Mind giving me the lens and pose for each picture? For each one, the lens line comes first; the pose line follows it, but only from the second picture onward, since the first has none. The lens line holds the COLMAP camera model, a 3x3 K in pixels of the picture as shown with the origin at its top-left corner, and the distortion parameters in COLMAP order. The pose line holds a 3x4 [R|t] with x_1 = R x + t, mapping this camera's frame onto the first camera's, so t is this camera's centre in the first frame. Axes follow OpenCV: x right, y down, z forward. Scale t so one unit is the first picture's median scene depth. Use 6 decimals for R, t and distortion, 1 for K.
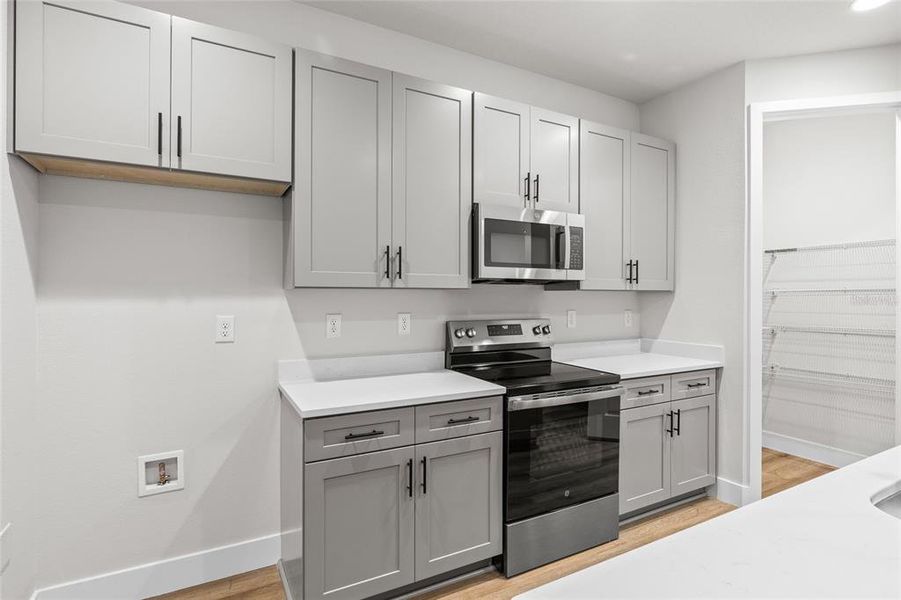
lens RADIAL K [[449.3, 0, 450.6], [0, 449.3, 293.7], [0, 0, 1]] dist [-0.003625, -0.000595]
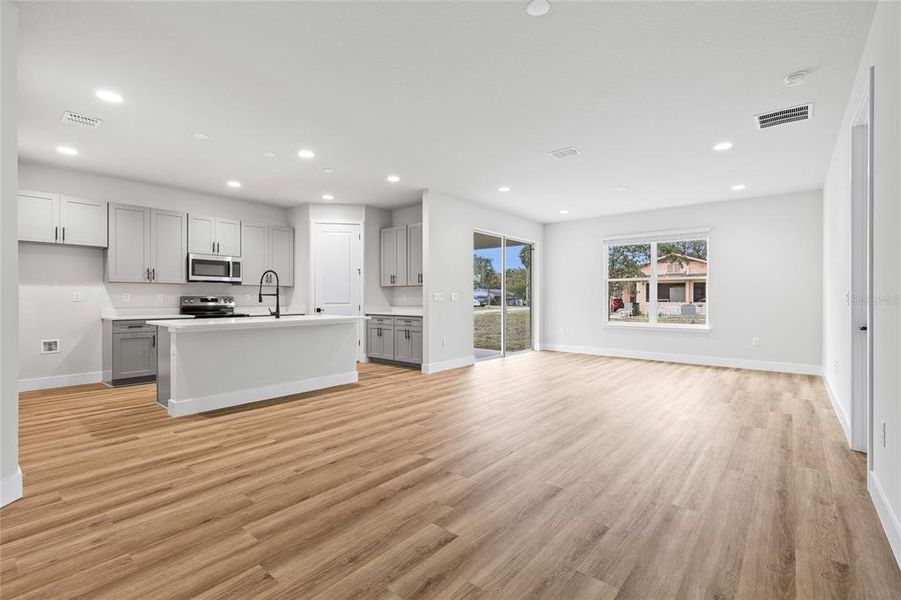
lens RADIAL K [[409.2, 0, 453.7], [0, 409.2, 297.9], [0, 0, 1]] dist [0.009124, -0.001681]
pose [[0.928693, -0.002700, 0.370840, 0.647236], [0.002732, 0.999996, 0.000439, 0.081766], [-0.370840, 0.000606, 0.928697, -2.016720]]
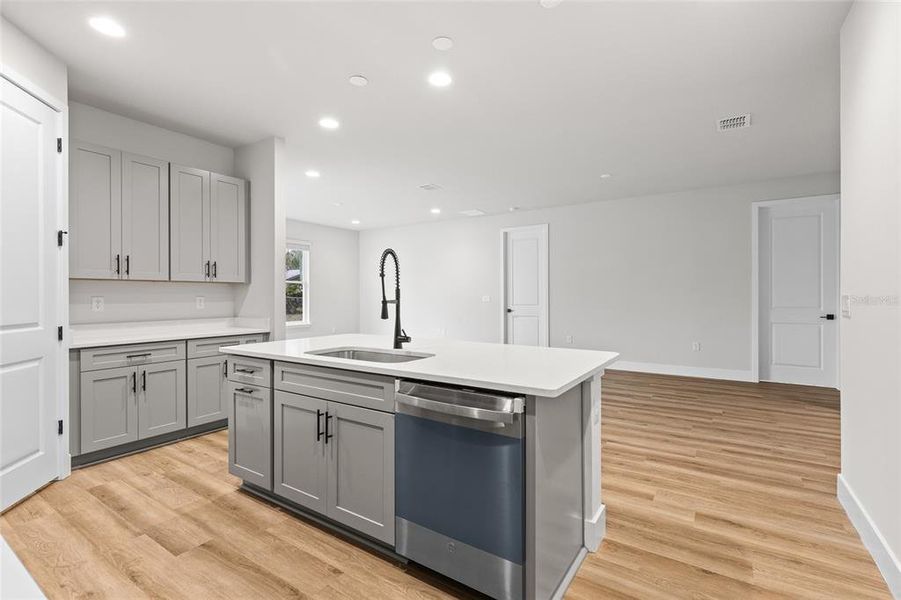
lens RADIAL K [[409.2, 0, 457.8], [0, 409.2, 295.3], [0, 0, 1]] dist [0.009124, -0.001681]
pose [[-0.477778, -0.002099, 0.878478, -0.418548], [0.001786, 0.999993, 0.003361, 0.044584], [-0.878479, 0.003175, -0.477771, 0.663303]]
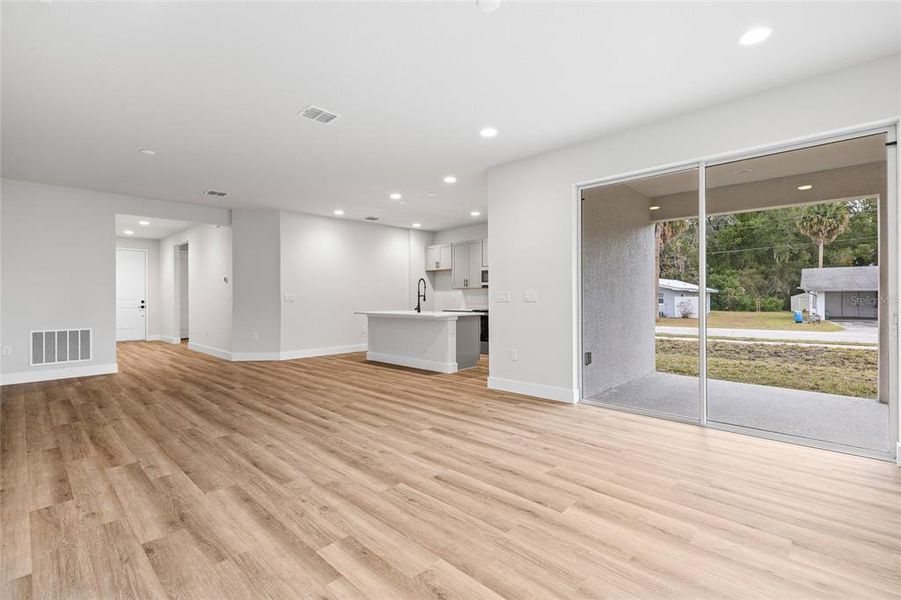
lens RADIAL K [[409.2, 0, 455.7], [0, 409.2, 298.7], [0, 0, 1]] dist [0.009124, -0.001681]
pose [[0.310304, -0.002660, -0.950634, 3.518484], [0.004215, 0.999990, -0.001422, 0.090909], [0.950628, -0.003566, 0.310312, -0.377482]]
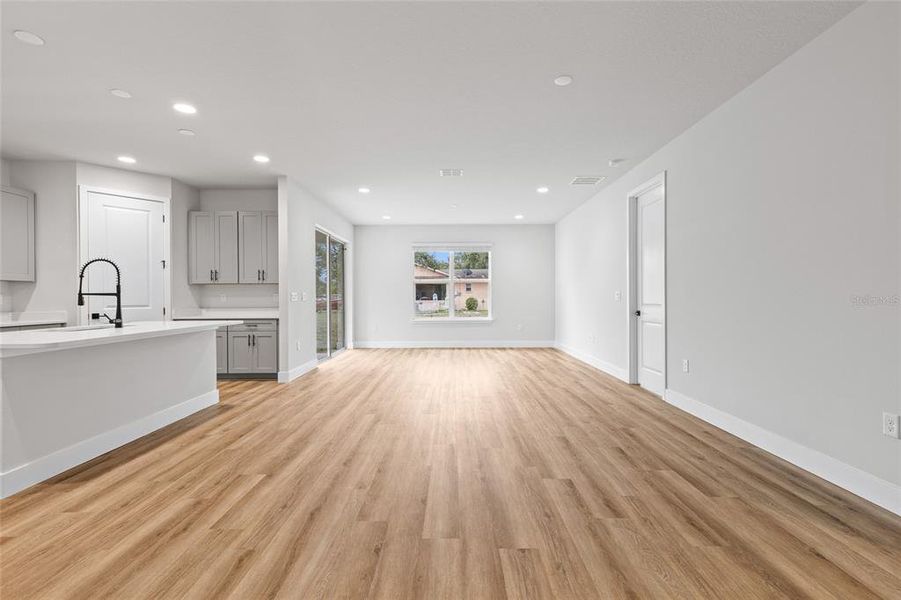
lens RADIAL K [[409.2, 0, 454.0], [0, 409.2, 297.4], [0, 0, 1]] dist [0.009124, -0.001681]
pose [[0.478114, -0.006909, 0.878271, -0.142541], [0.007277, 0.999966, 0.003905, 0.078451], [-0.878268, 0.004524, 0.478148, -1.491402]]
